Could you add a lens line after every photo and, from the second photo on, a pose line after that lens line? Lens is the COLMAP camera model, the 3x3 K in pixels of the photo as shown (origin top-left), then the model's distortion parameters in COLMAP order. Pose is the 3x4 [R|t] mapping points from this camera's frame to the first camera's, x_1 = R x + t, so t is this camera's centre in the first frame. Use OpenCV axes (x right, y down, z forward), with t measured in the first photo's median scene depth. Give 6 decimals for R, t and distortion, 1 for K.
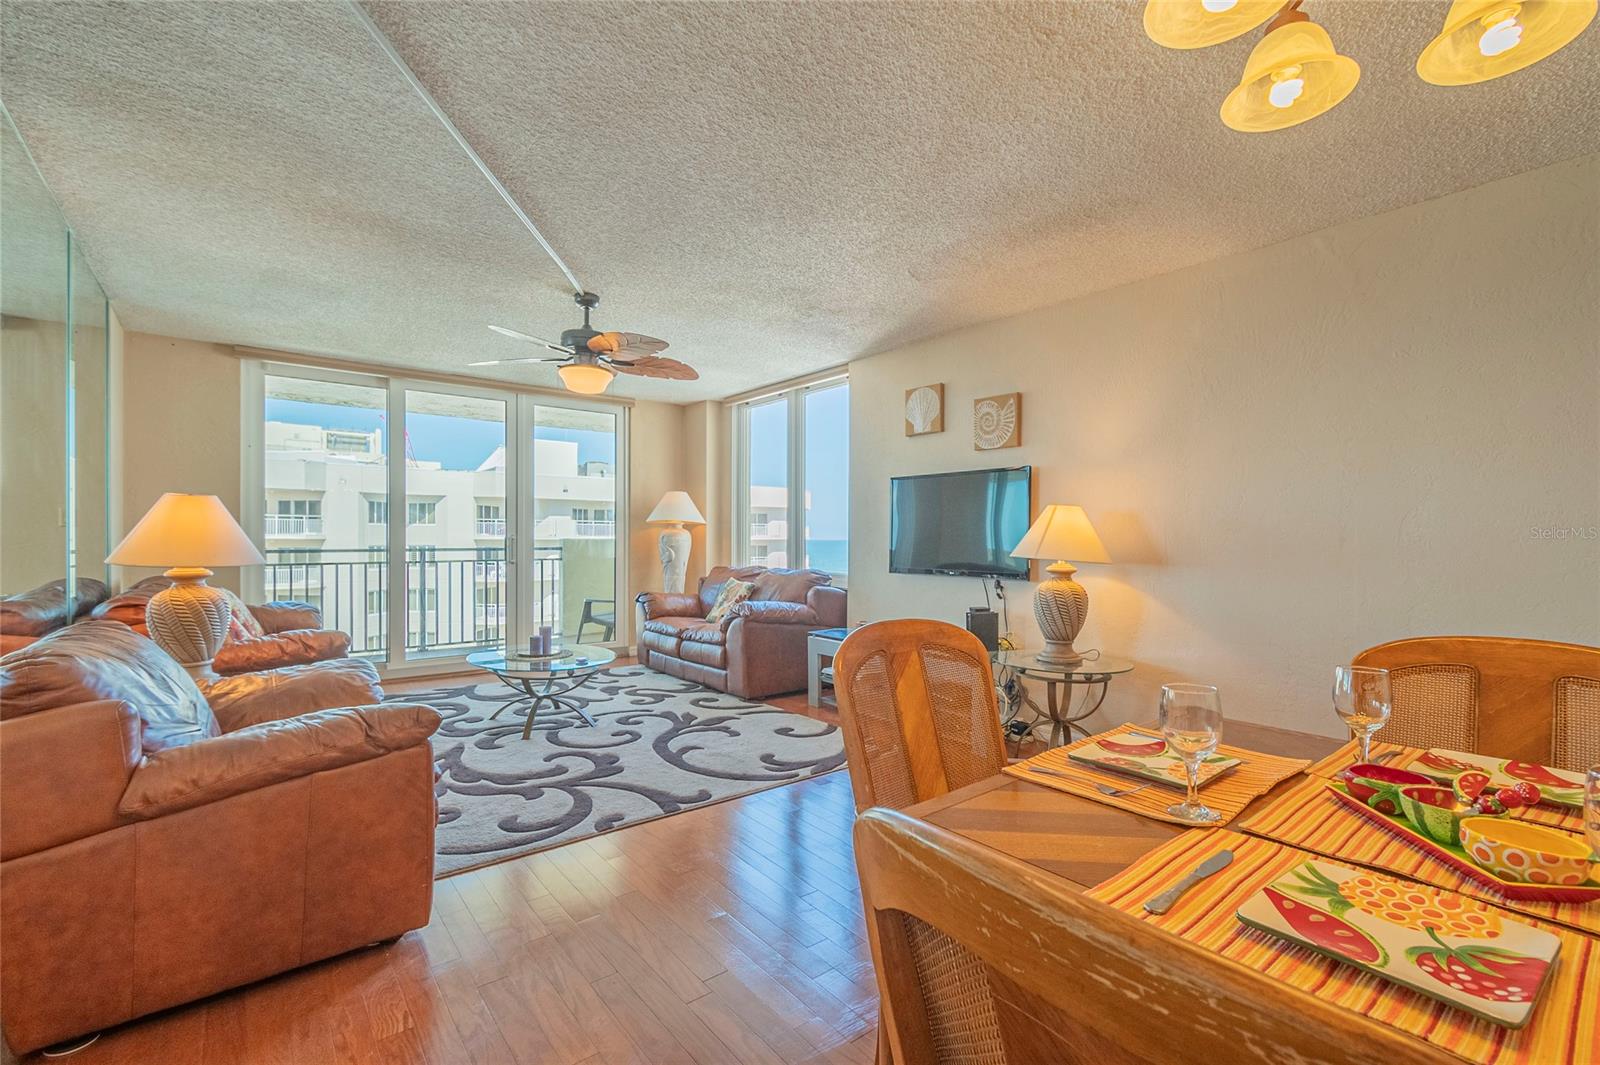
lens RADIAL K [[707.4, 0, 808.2], [0, 707.4, 538.3], [0, 0, 1]] dist [0.009430, -0.005057]
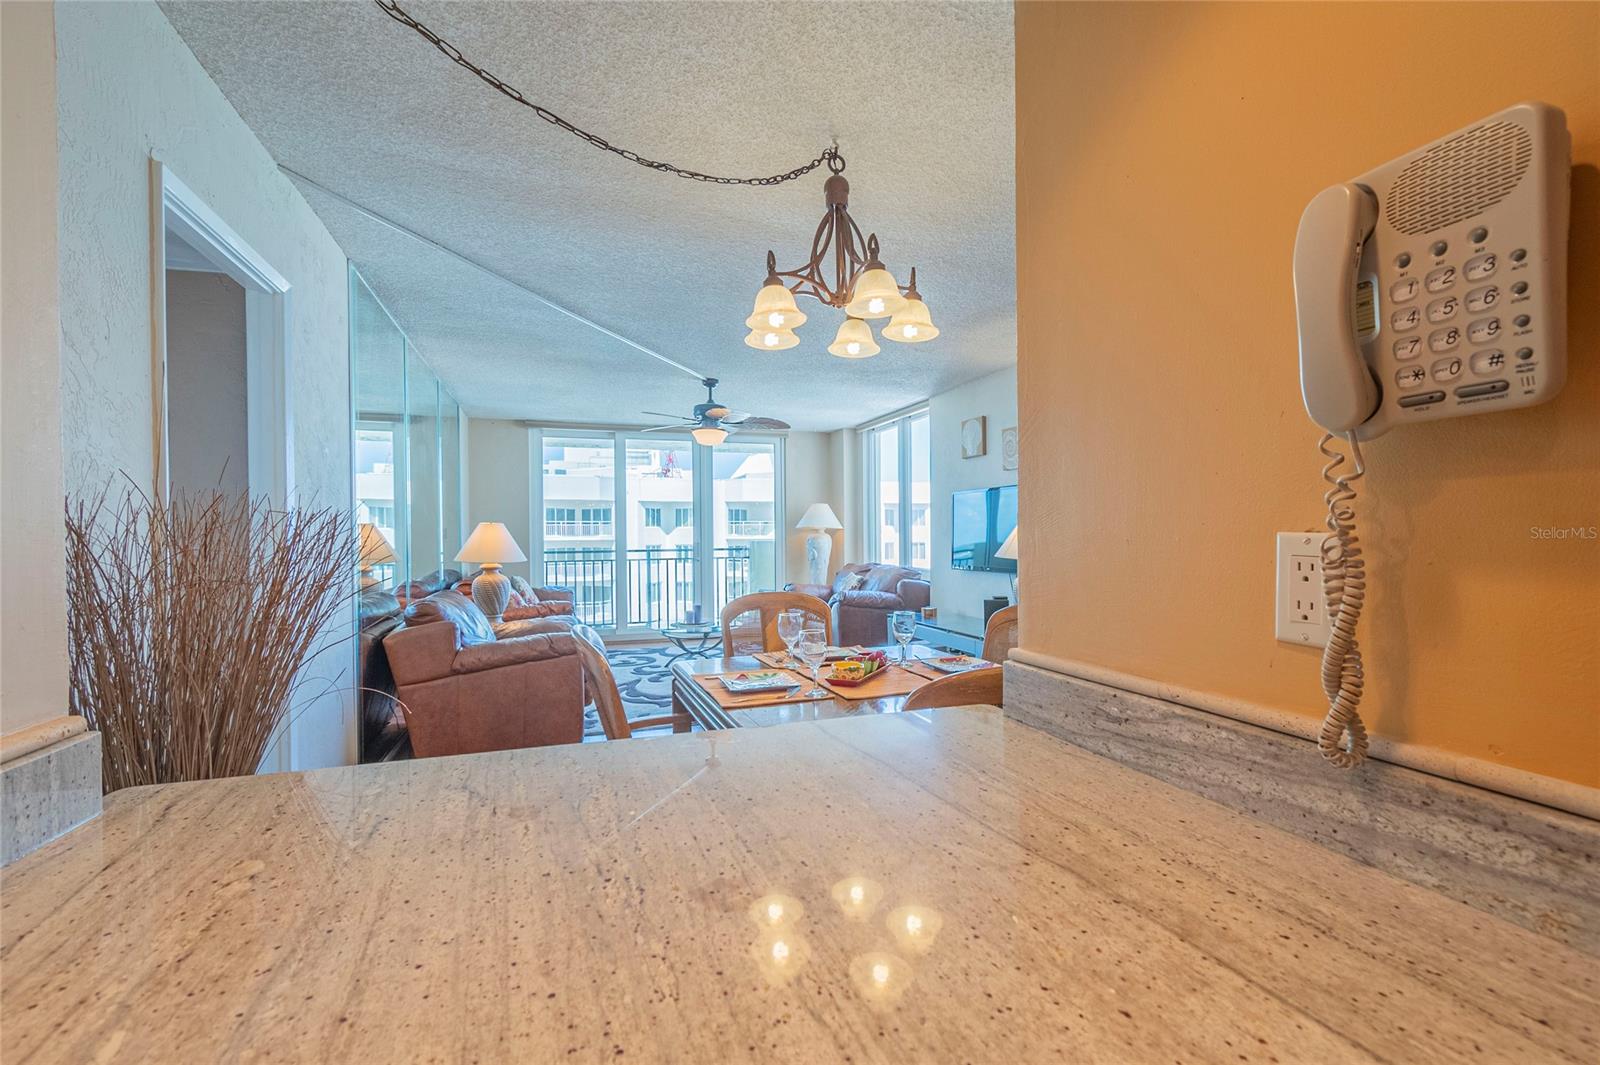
lens RADIAL K [[707.4, 0, 806.5], [0, 707.4, 538.6], [0, 0, 1]] dist [0.009430, -0.005057]
pose [[0.941770, -0.008955, -0.336140, 0.340822], [0.010537, 0.999940, 0.002883, -0.012672], [0.336094, -0.006257, 0.941808, -0.298320]]
